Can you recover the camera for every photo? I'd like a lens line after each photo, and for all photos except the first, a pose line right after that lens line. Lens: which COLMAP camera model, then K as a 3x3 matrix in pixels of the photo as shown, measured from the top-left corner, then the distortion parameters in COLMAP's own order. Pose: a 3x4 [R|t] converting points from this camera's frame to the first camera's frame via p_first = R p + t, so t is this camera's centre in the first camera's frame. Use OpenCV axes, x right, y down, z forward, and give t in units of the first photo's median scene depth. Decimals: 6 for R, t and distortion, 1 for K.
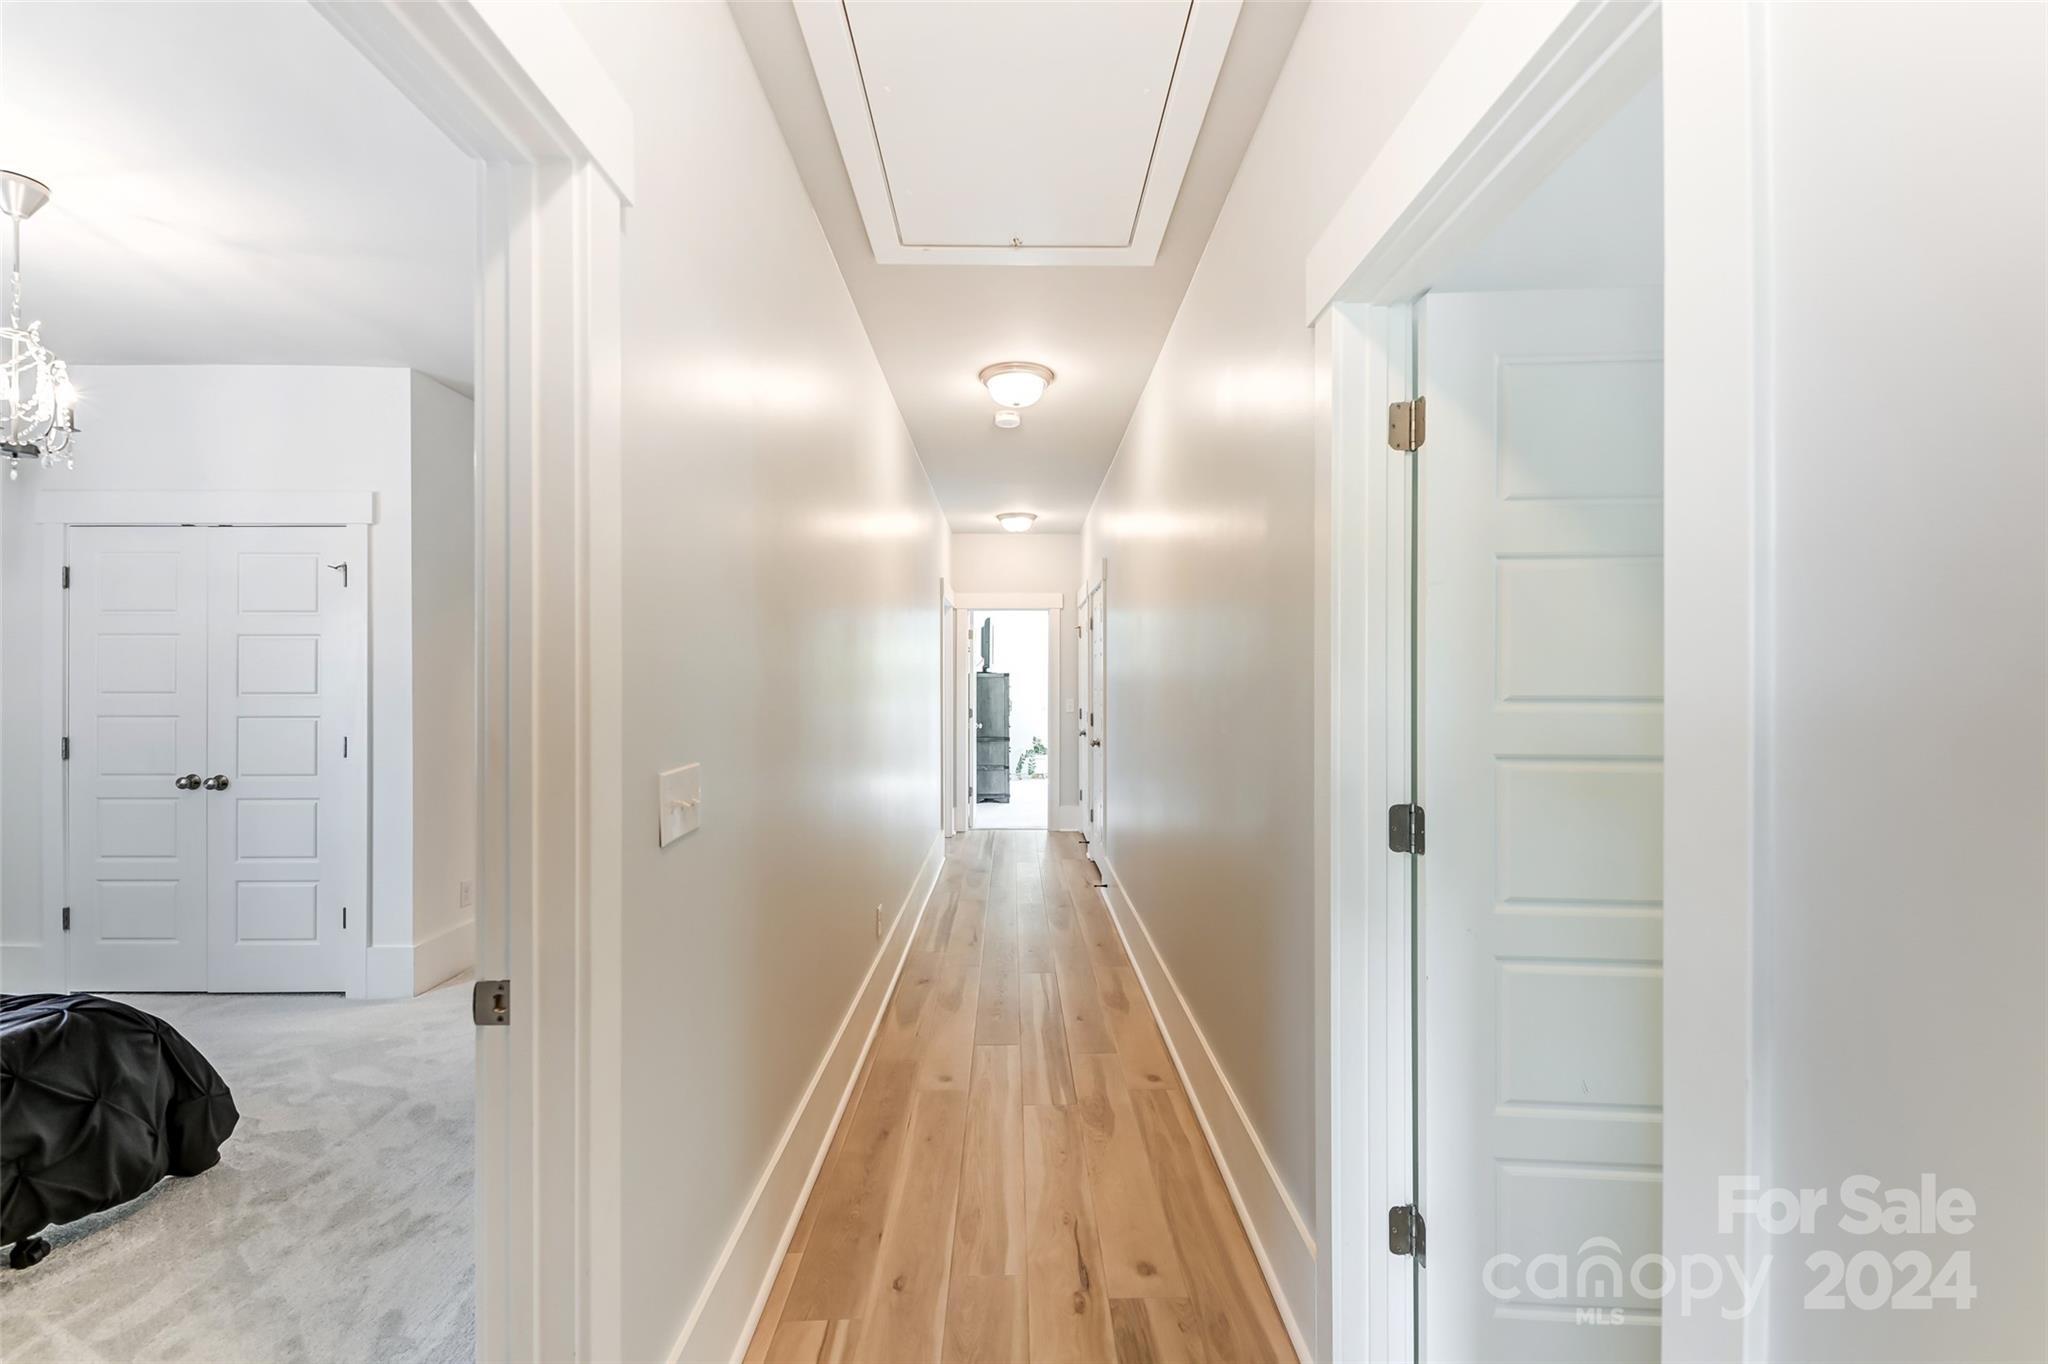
lens RADIAL K [[829.0, 0, 1026.3], [0, 829.0, 681.3], [0, 0, 1]] dist [0.017581, -0.009130]
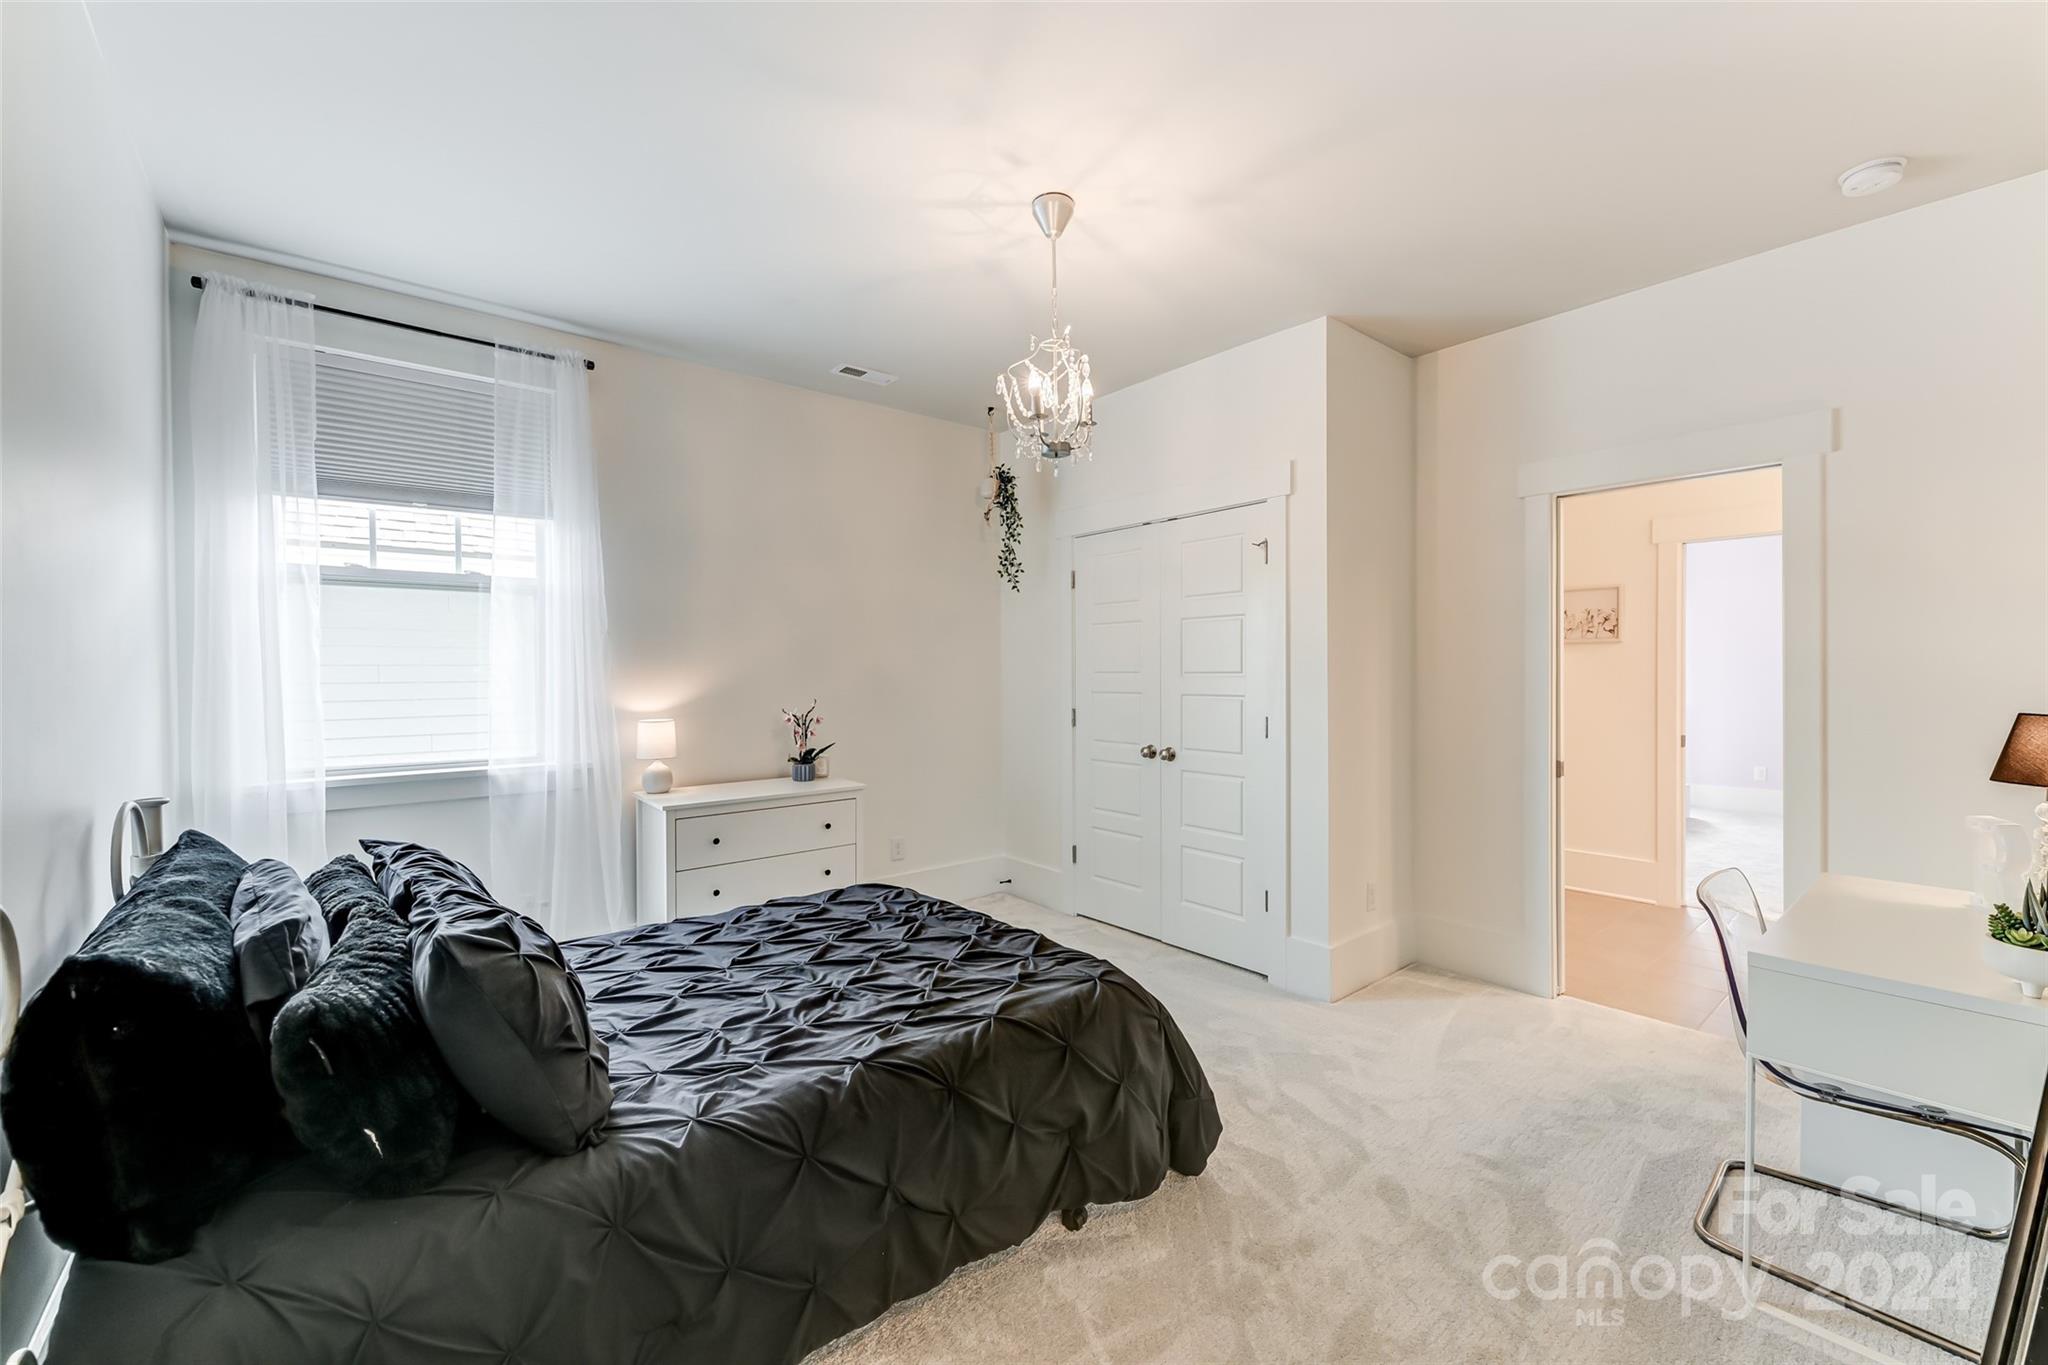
lens RADIAL K [[829.0, 0, 1026.3], [0, 829.0, 681.8], [0, 0, 1]] dist [0.017581, -0.009130]
pose [[0.629502, 0.006035, -0.776976, -0.376728], [0.007220, 0.999881, 0.013616, 0.015551], [0.776966, -0.014182, 0.629383, 0.268333]]
